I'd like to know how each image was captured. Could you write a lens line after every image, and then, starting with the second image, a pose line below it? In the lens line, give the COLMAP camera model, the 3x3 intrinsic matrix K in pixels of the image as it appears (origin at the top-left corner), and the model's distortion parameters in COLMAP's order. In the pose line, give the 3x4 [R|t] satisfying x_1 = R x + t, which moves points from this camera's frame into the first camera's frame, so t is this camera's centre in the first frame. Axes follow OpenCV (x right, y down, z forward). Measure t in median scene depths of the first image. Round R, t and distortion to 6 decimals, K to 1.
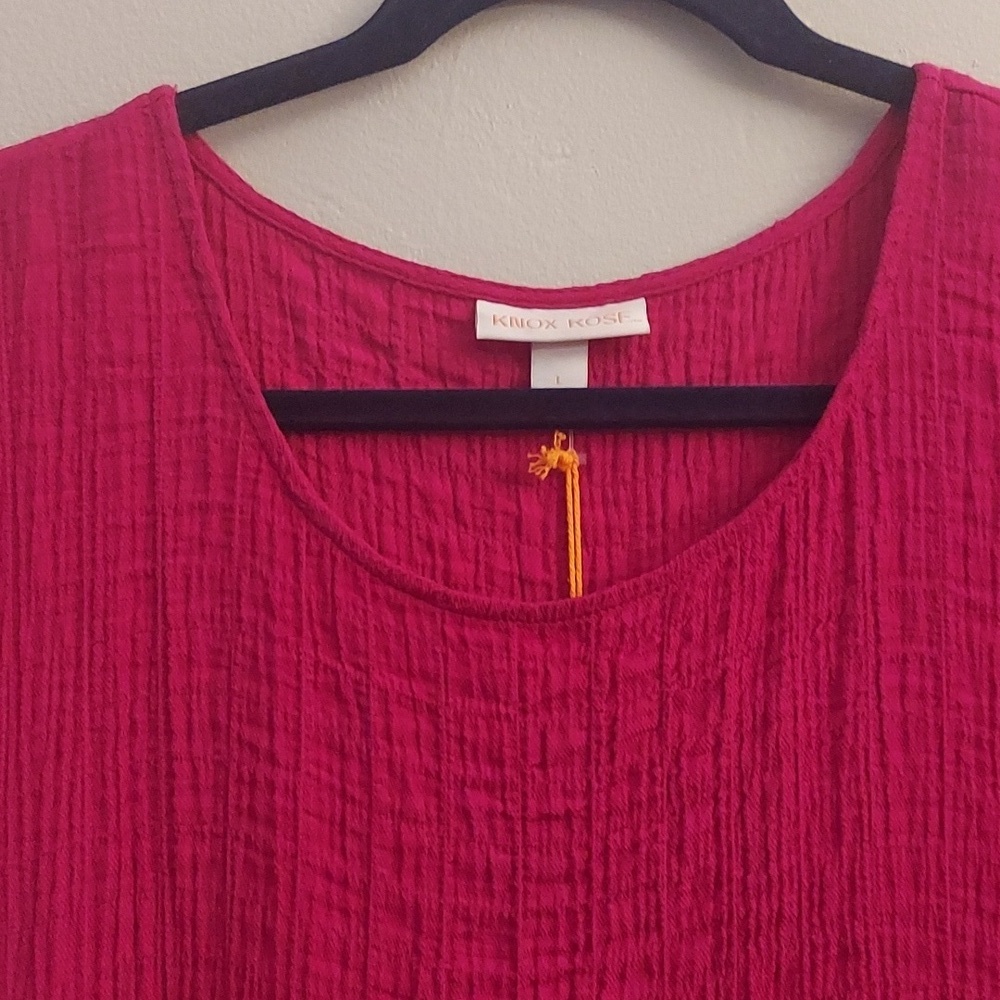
lens RADIAL K [[1588.8, 0, 500.0], [0, 1588.8, 500.0], [0, 0, 1]] dist [0.160400, -0.392267]
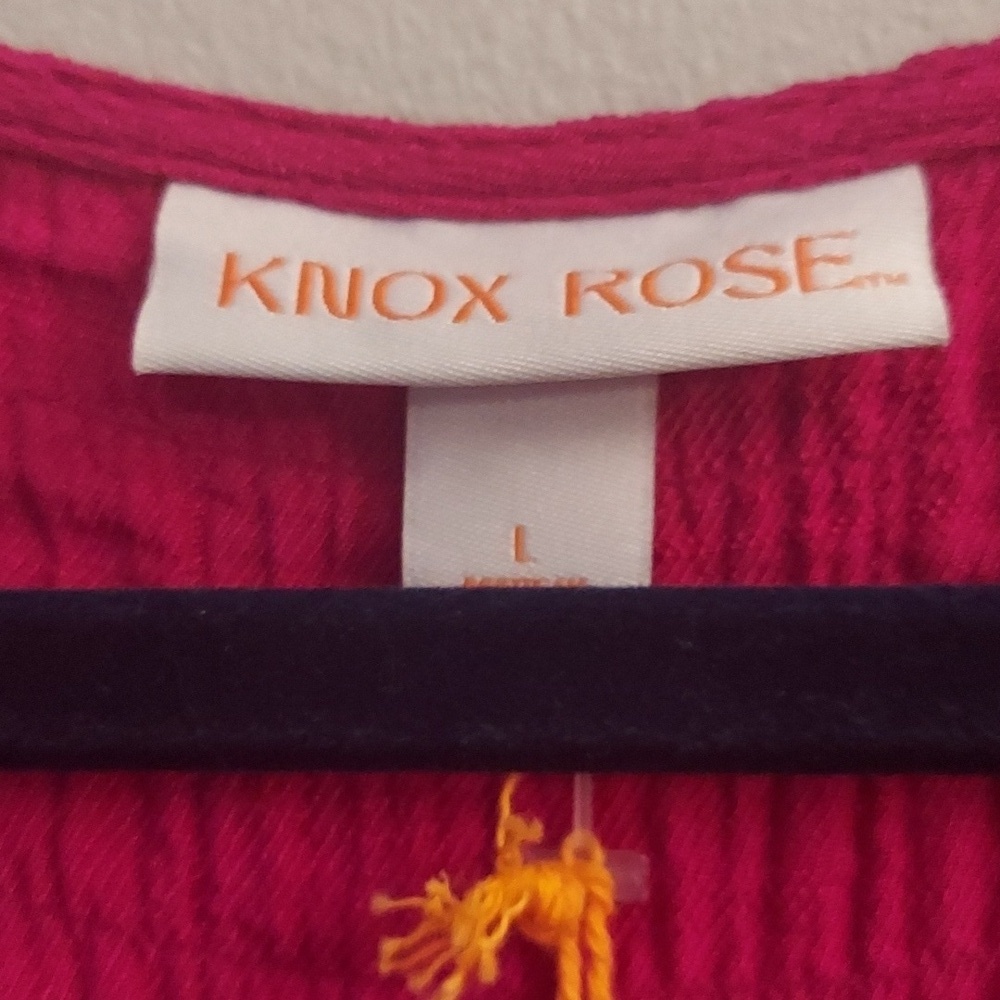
lens RADIAL K [[1588.8, 0, 500.0], [0, 1588.8, 500.0], [0, 0, 1]] dist [0.160400, -0.392267]
pose [[0.995041, 0.006192, -0.099277, 0.058469], [0.005941, 0.992580, 0.121452, -0.113961], [0.099292, -0.121439, 0.987620, 0.813398]]
